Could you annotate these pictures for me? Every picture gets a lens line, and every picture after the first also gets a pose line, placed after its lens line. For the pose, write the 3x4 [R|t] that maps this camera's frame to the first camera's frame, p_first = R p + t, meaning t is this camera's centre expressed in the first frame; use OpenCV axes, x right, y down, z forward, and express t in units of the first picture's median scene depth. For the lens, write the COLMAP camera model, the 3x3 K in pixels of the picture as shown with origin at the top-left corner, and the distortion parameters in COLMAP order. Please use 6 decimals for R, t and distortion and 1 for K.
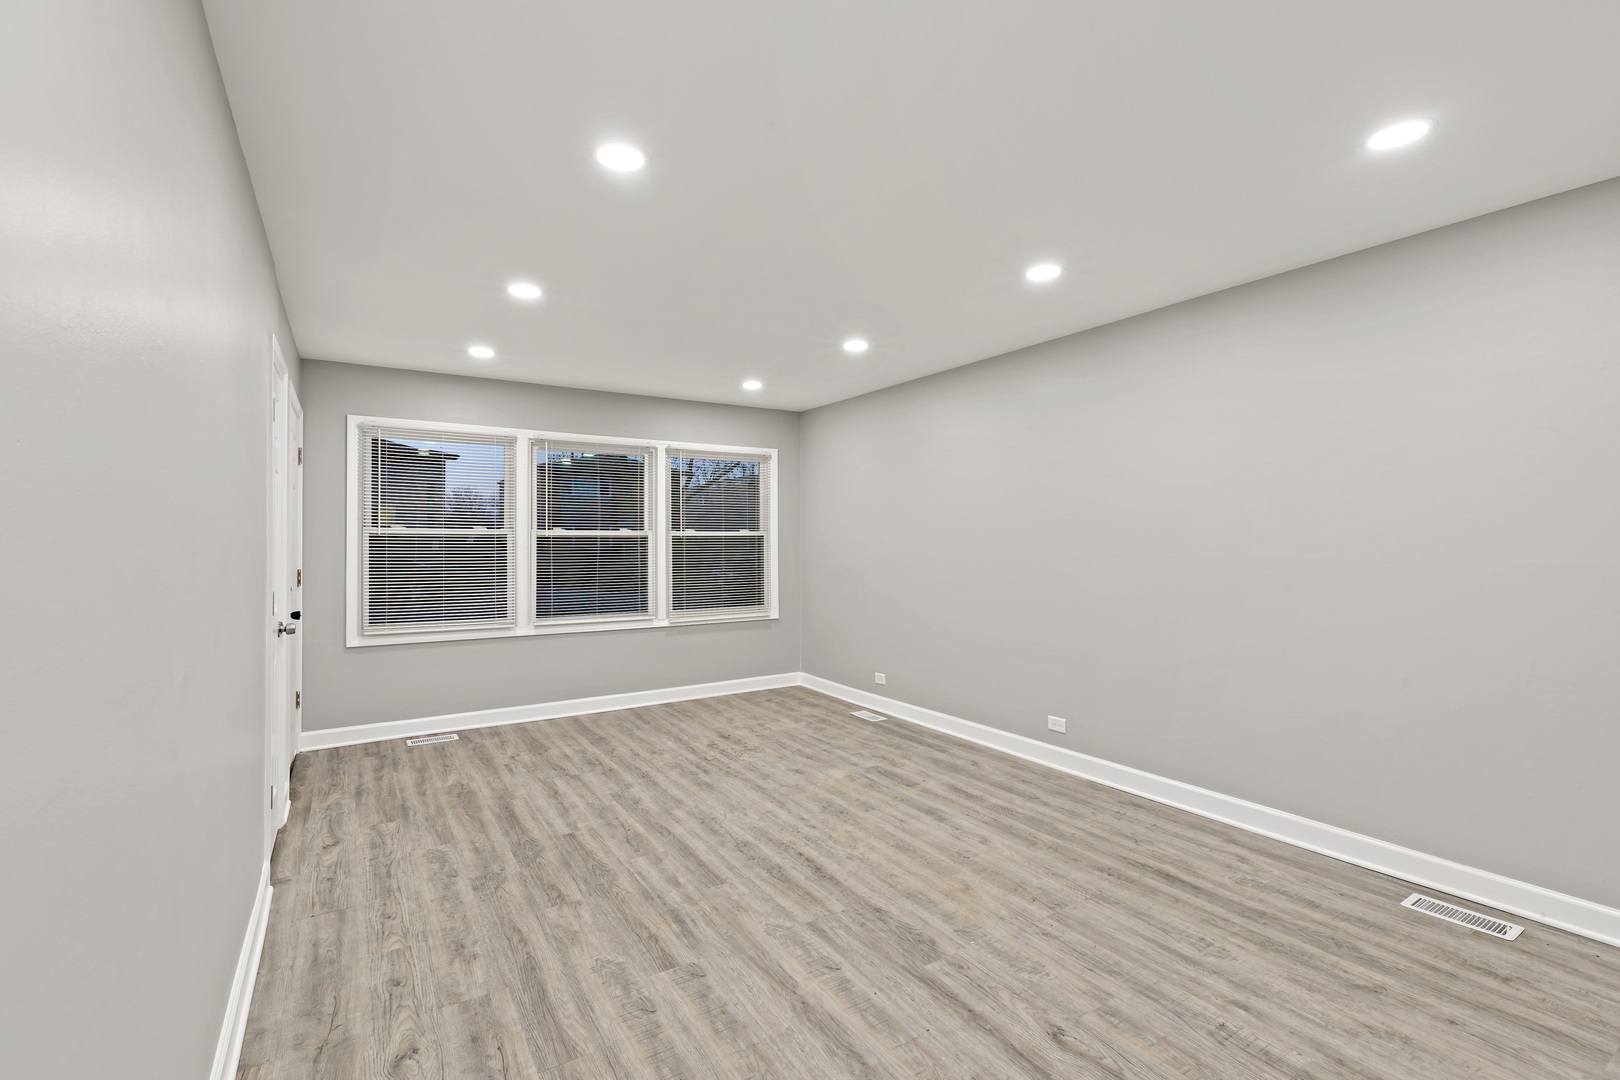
lens RADIAL K [[735.7, 0, 815.3], [0, 735.7, 538.9], [0, 0, 1]] dist [0.004235, 0.000108]
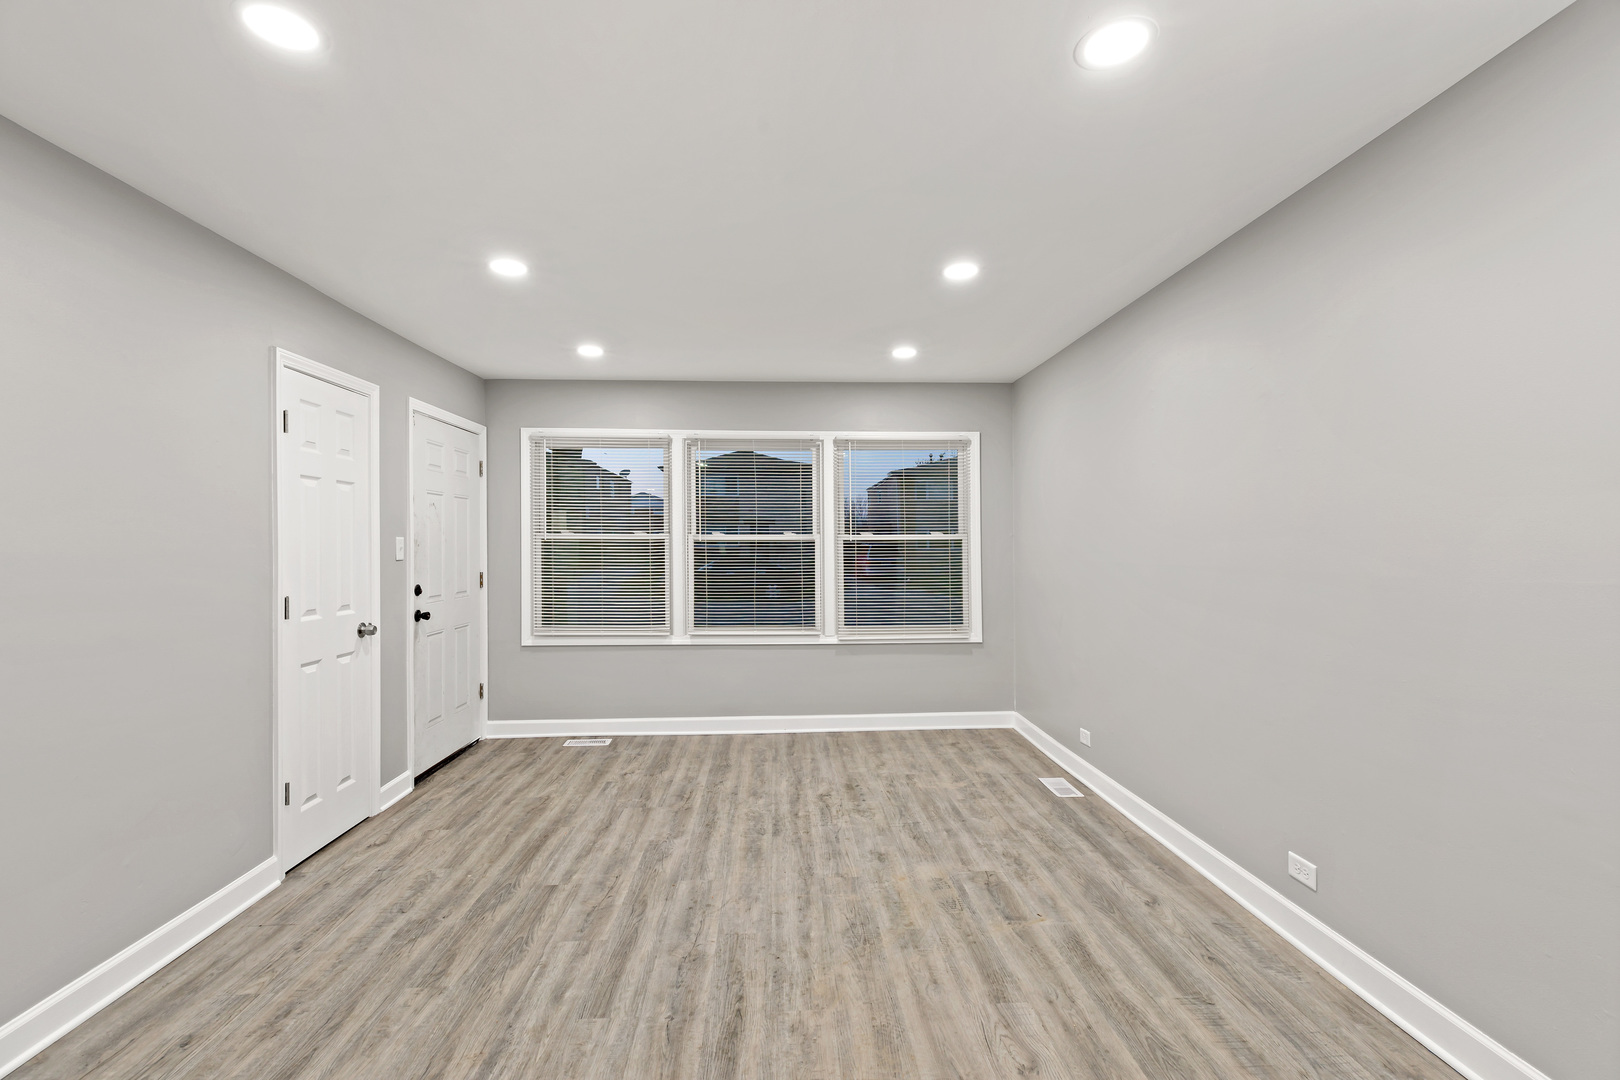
lens RADIAL K [[735.7, 0, 803.1], [0, 735.7, 538.2], [0, 0, 1]] dist [0.004235, 0.000108]
pose [[0.866654, -0.004623, -0.498888, 0.350063], [0.001541, 0.999977, -0.006590, -0.001199], [0.498907, 0.004943, 0.866642, 0.392017]]
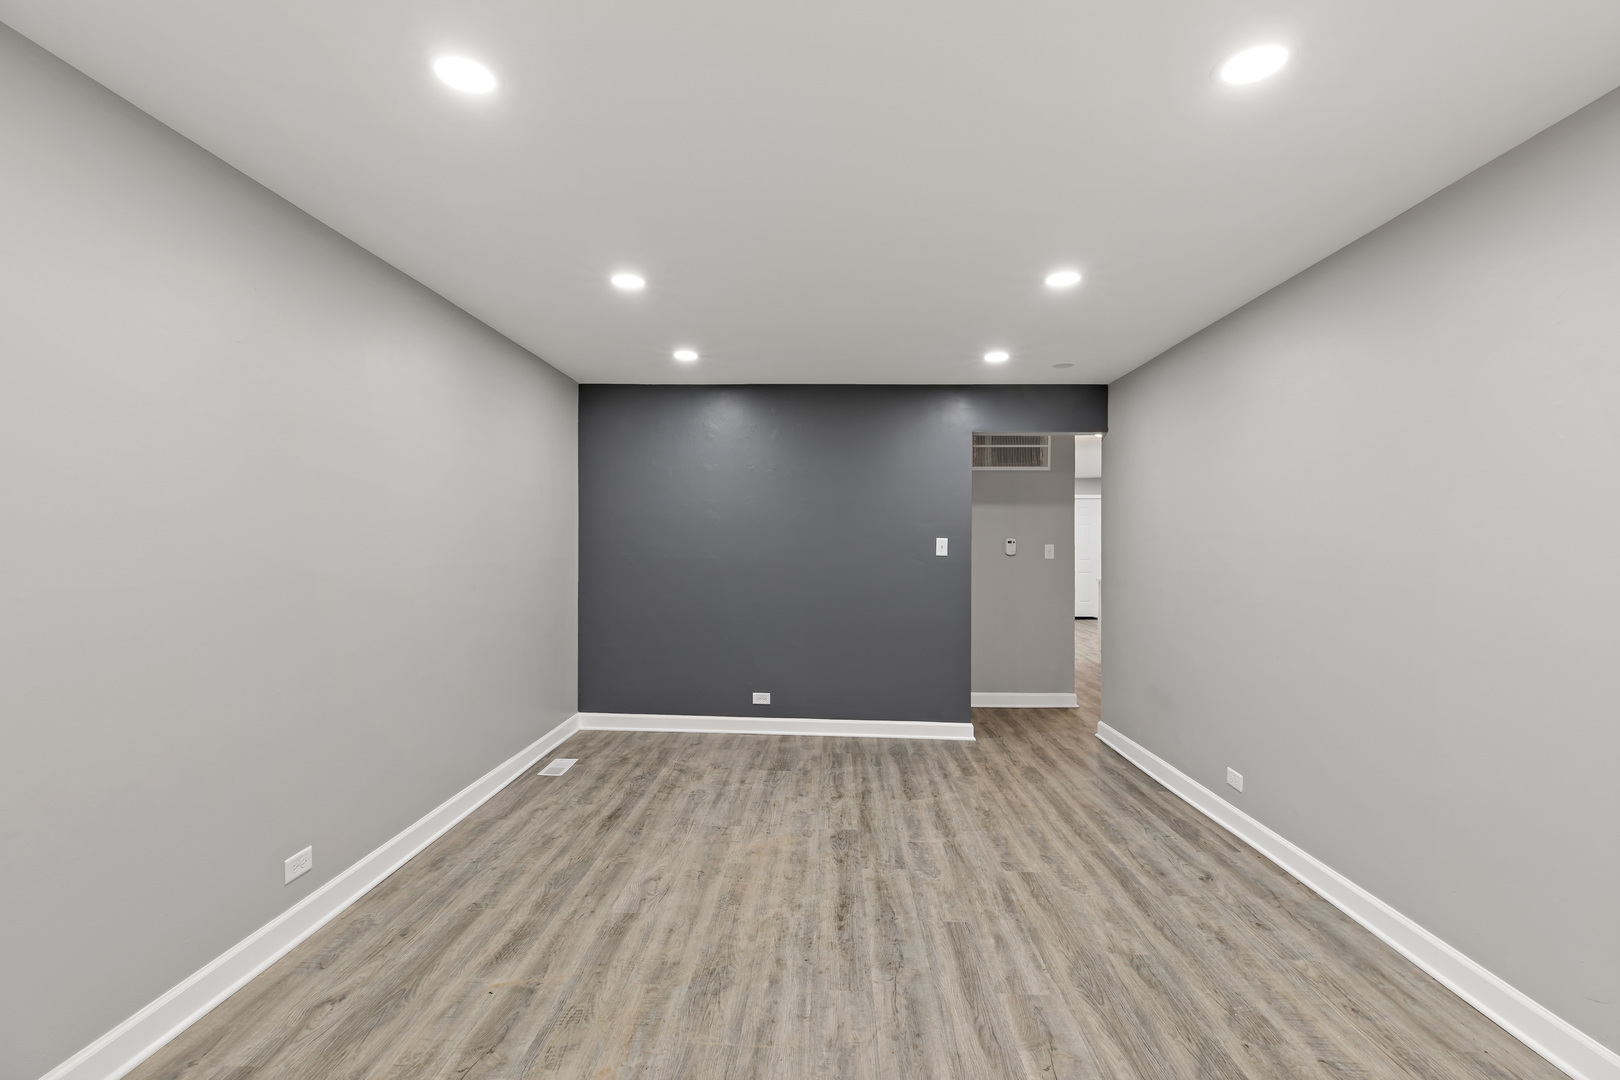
lens RADIAL K [[735.7, 0, 802.7], [0, 735.7, 541.8], [0, 0, 1]] dist [0.004235, 0.000108]
pose [[-0.823316, 0.001923, 0.567580, -0.420142], [0.000975, 0.999998, -0.001974, -0.004106], [-0.567582, -0.001072, -0.823316, 1.572368]]
